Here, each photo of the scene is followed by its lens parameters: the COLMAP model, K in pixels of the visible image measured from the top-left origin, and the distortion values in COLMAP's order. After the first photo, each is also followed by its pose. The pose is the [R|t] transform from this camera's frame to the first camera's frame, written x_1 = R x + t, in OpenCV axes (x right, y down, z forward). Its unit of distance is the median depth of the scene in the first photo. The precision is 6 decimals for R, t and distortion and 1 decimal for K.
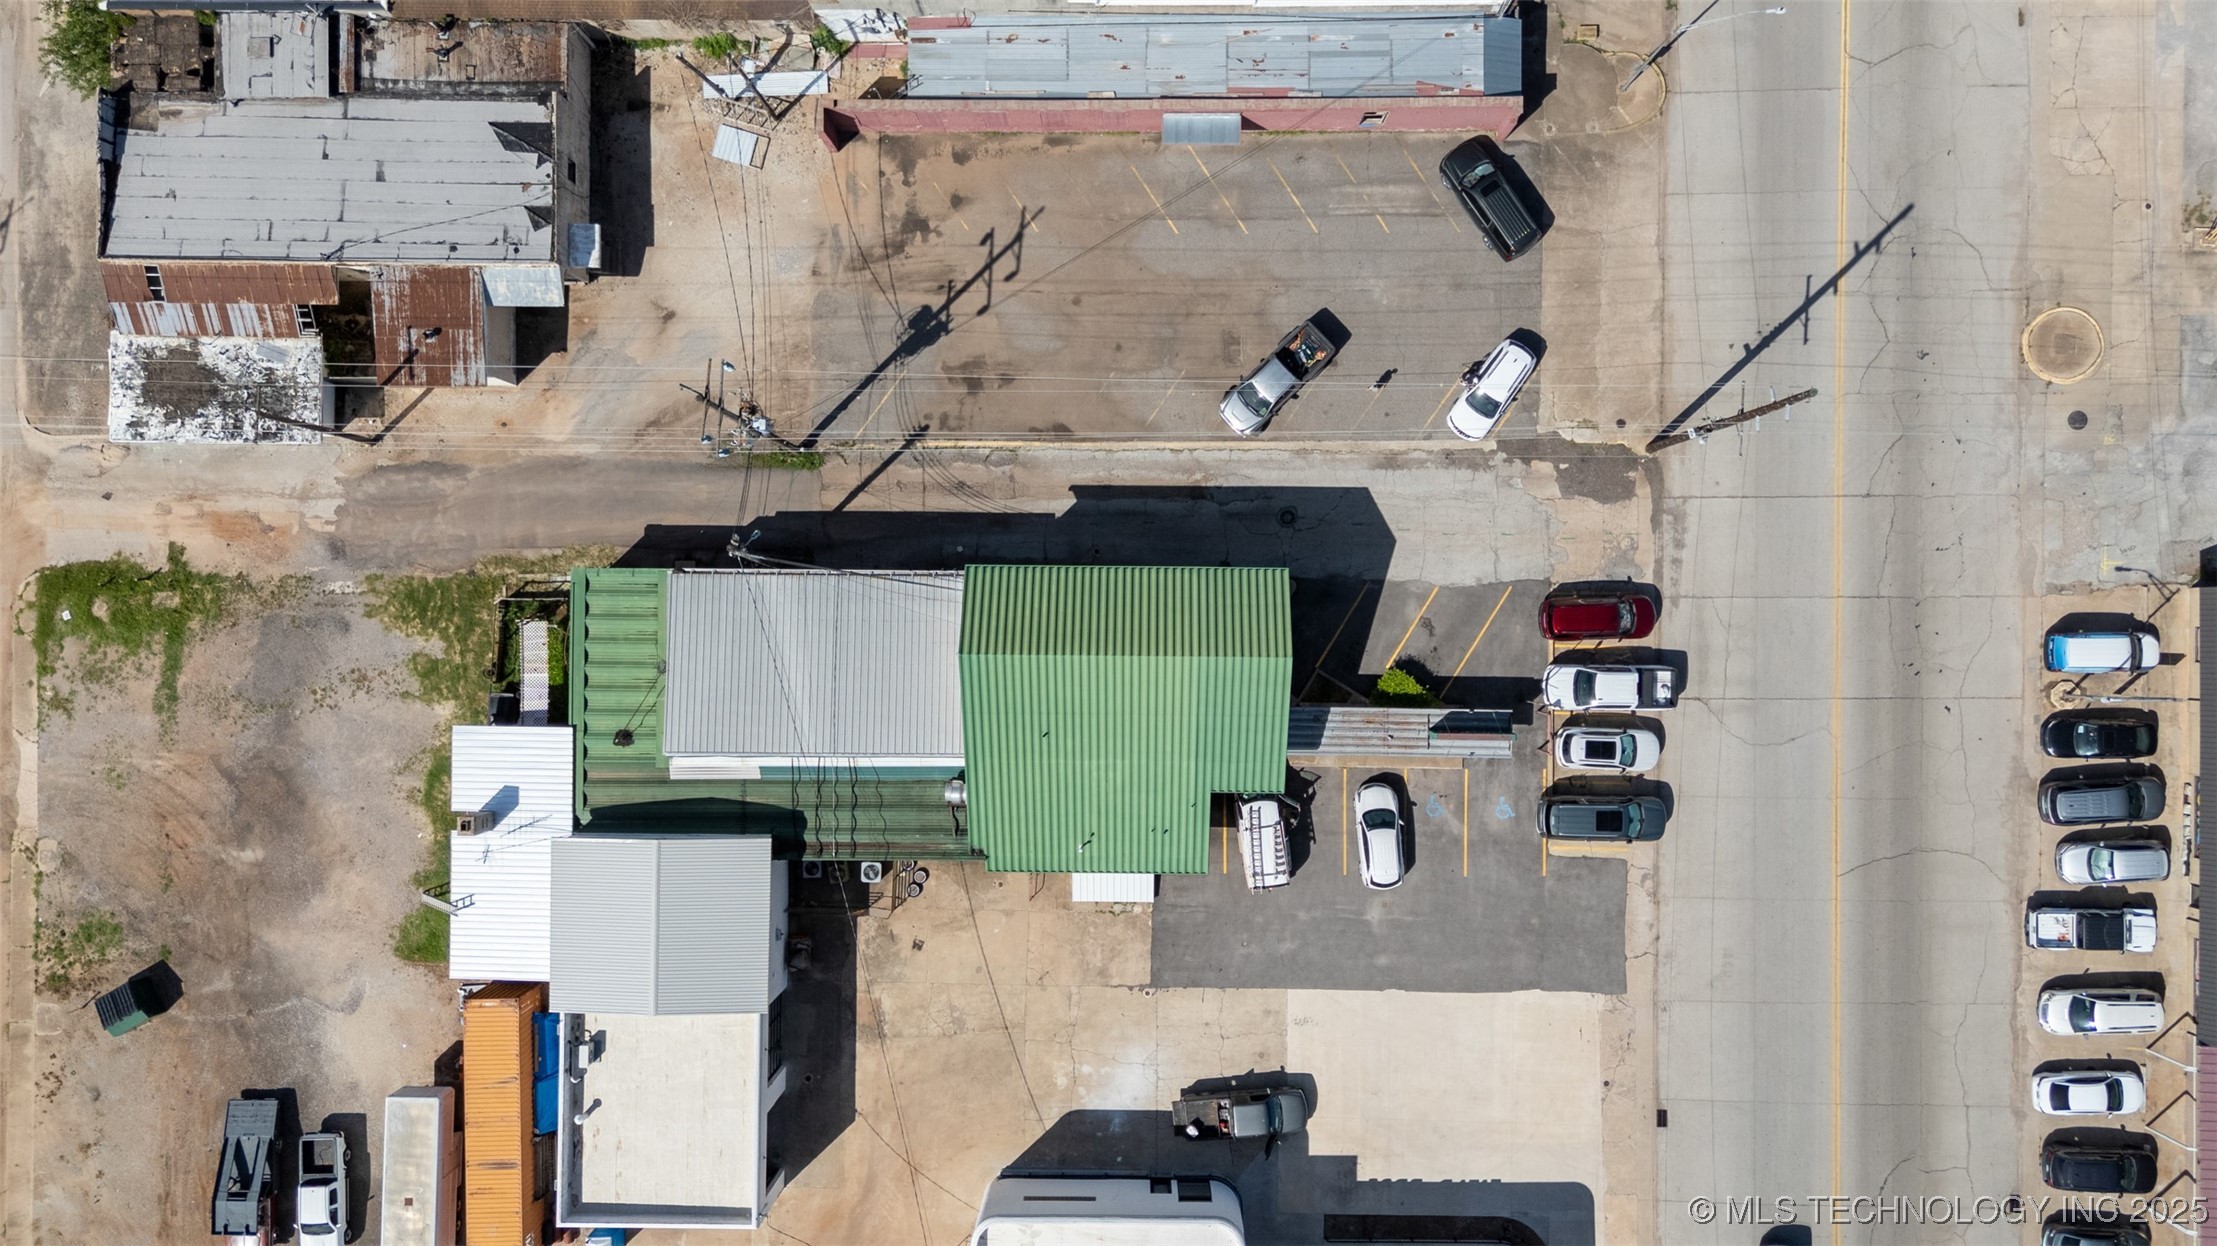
lens RADIAL K [[1631.8, 0, 1115.7], [0, 1631.8, 617.5], [0, 0, 1]] dist [0.091080, -0.100900]
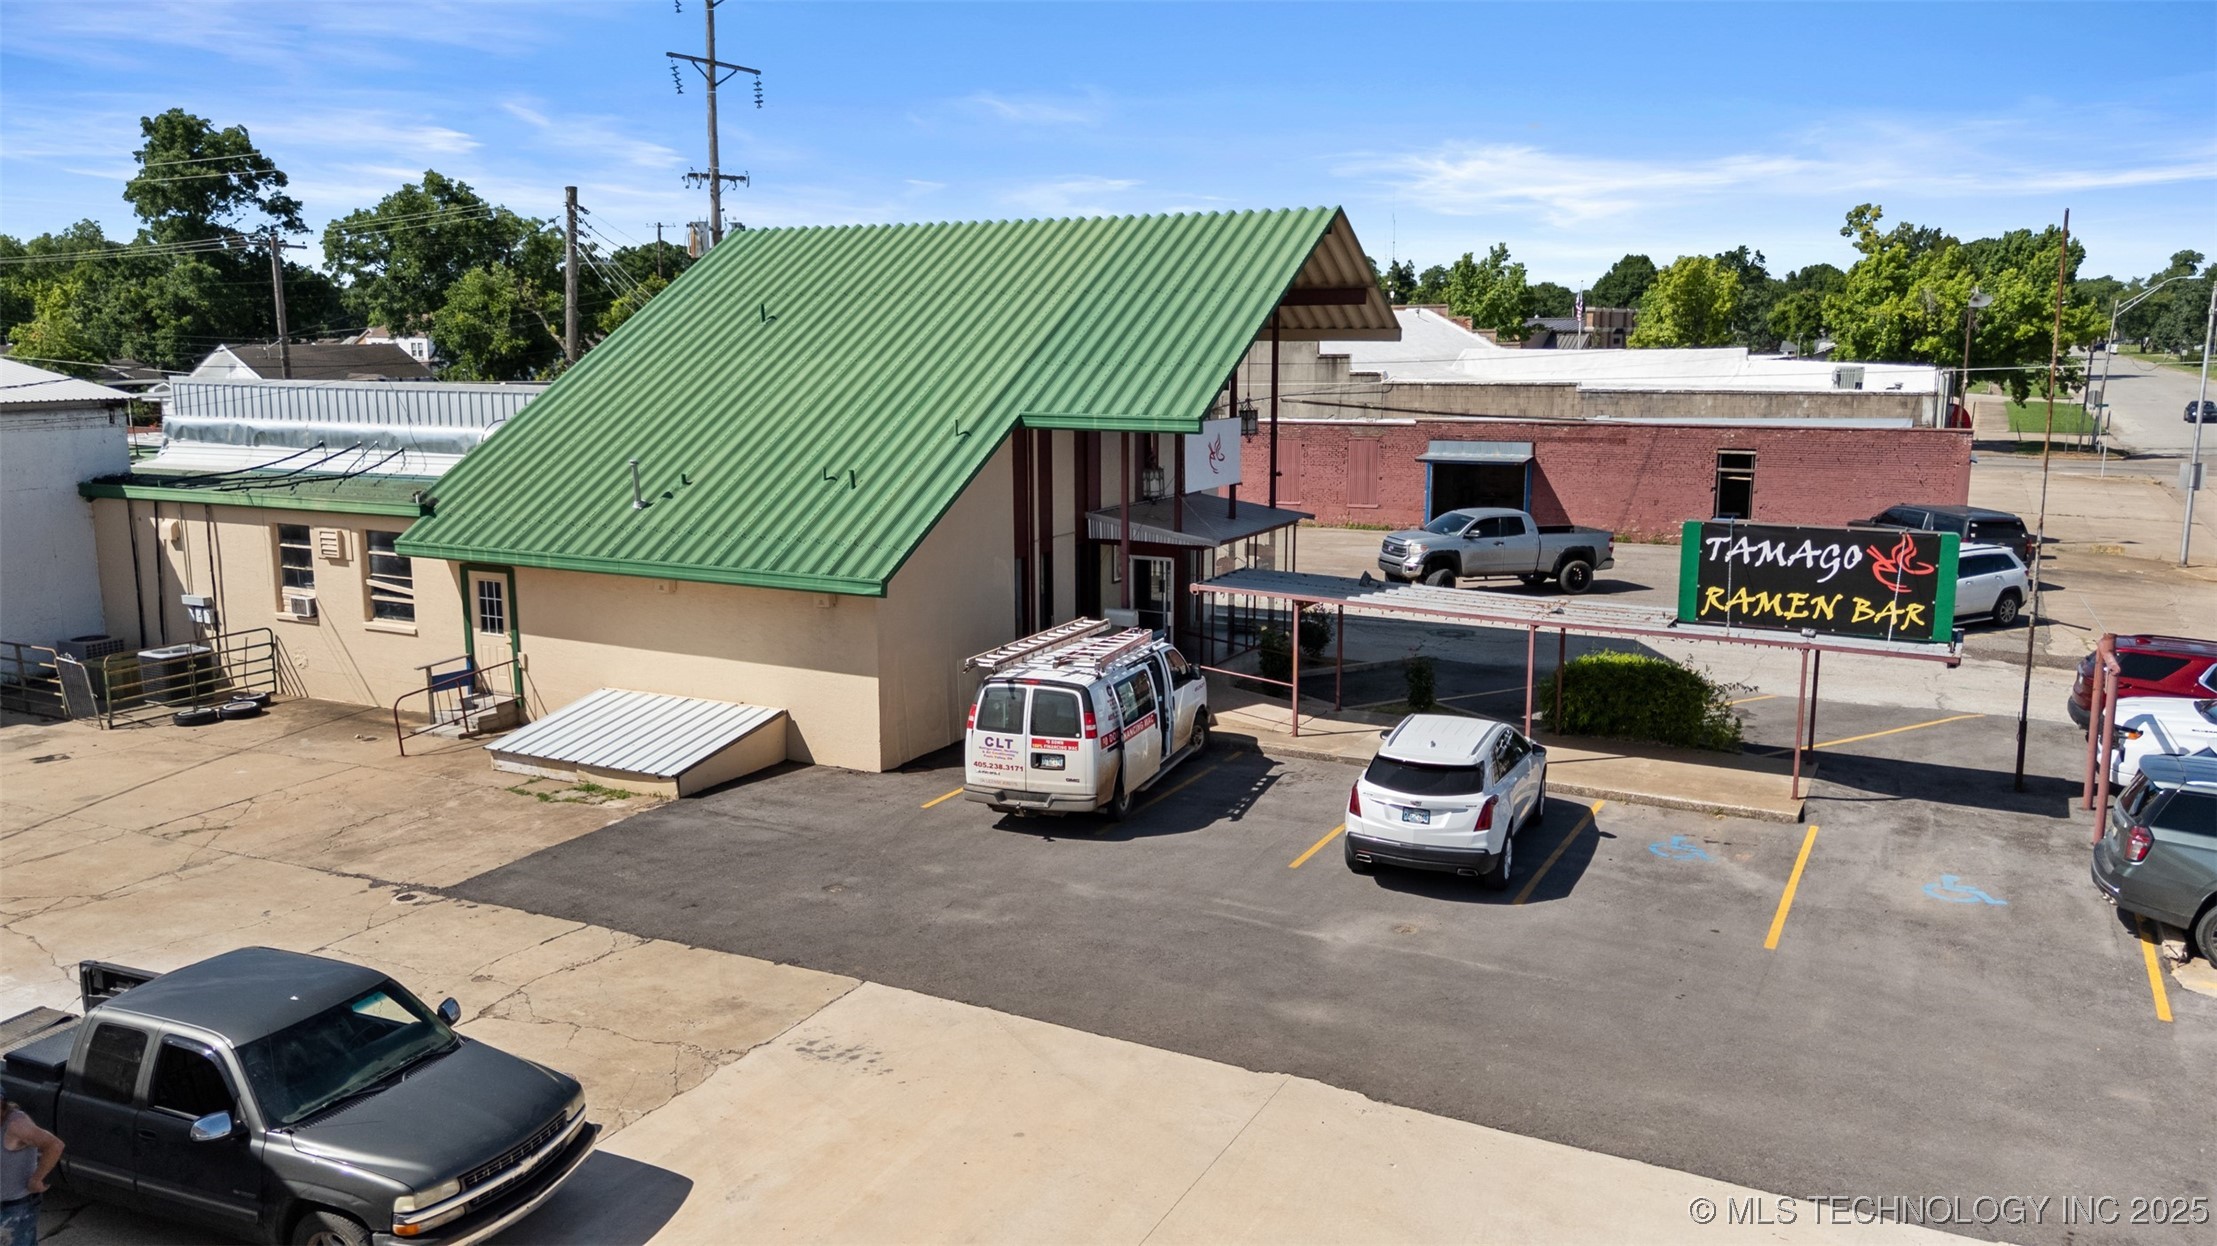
lens RADIAL K [[1631.8, 0, 1115.7], [0, 1631.8, 617.5], [0, 0, 1]] dist [0.091080, -0.100900]
pose [[0.890431, 0.090060, -0.446119, 0.230624], [-0.454957, 0.150019, -0.877786, 0.400830], [-0.012127, 0.984573, 0.174555, 0.911570]]
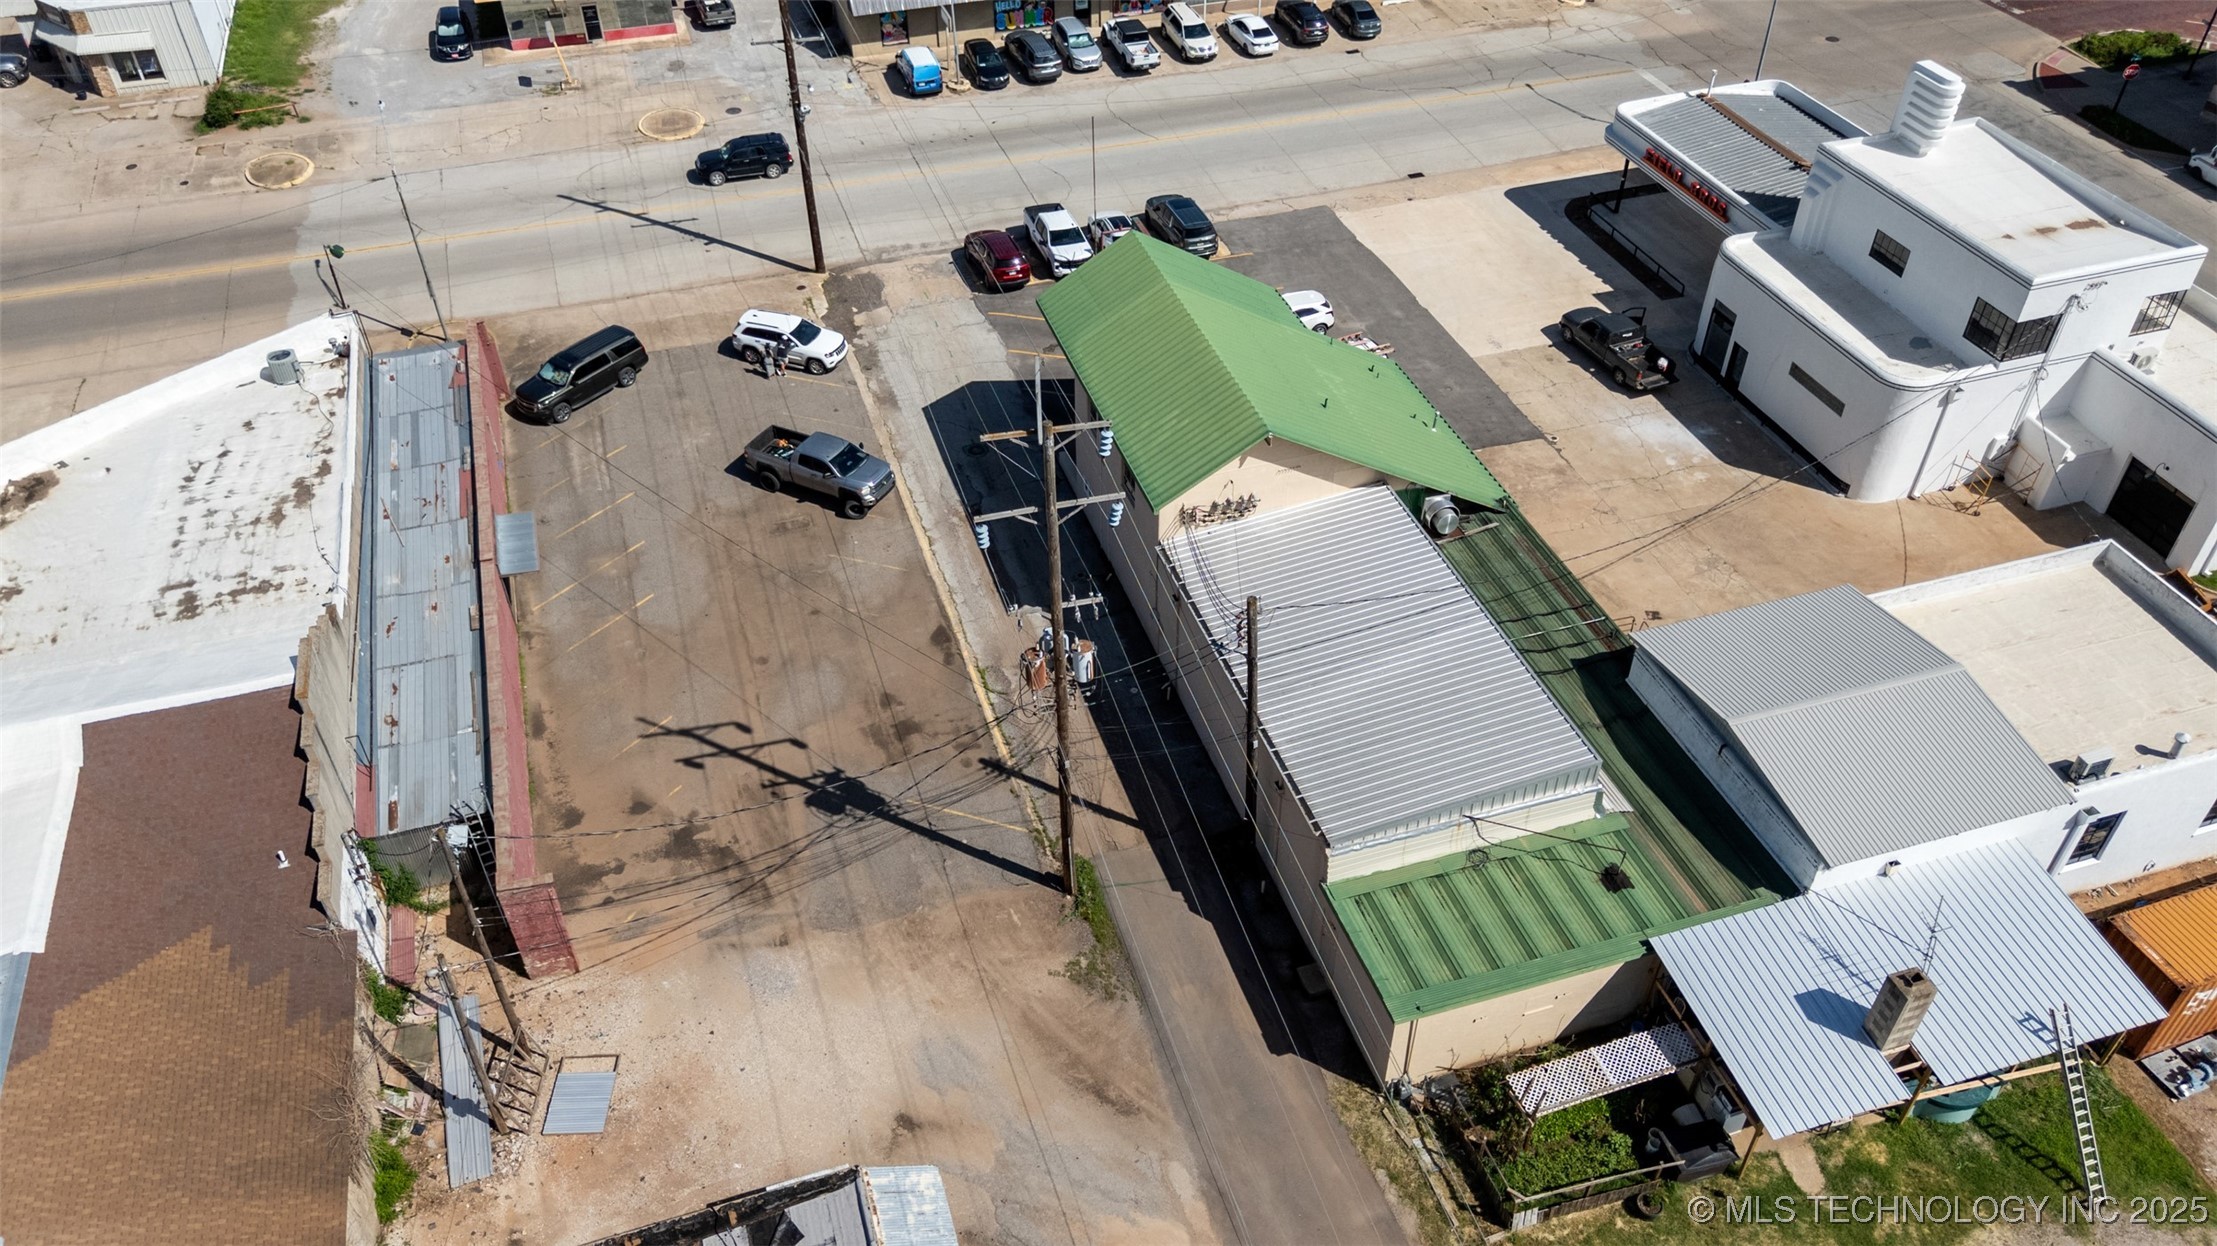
lens RADIAL K [[1631.8, 0, 1115.7], [0, 1631.8, 617.5], [0, 0, 1]] dist [0.091080, -0.100900]
pose [[-0.314460, -0.605408, 0.731161, -0.597541], [0.949197, -0.210146, 0.234231, -0.211215], [0.011845, 0.767672, 0.640733, 0.517649]]
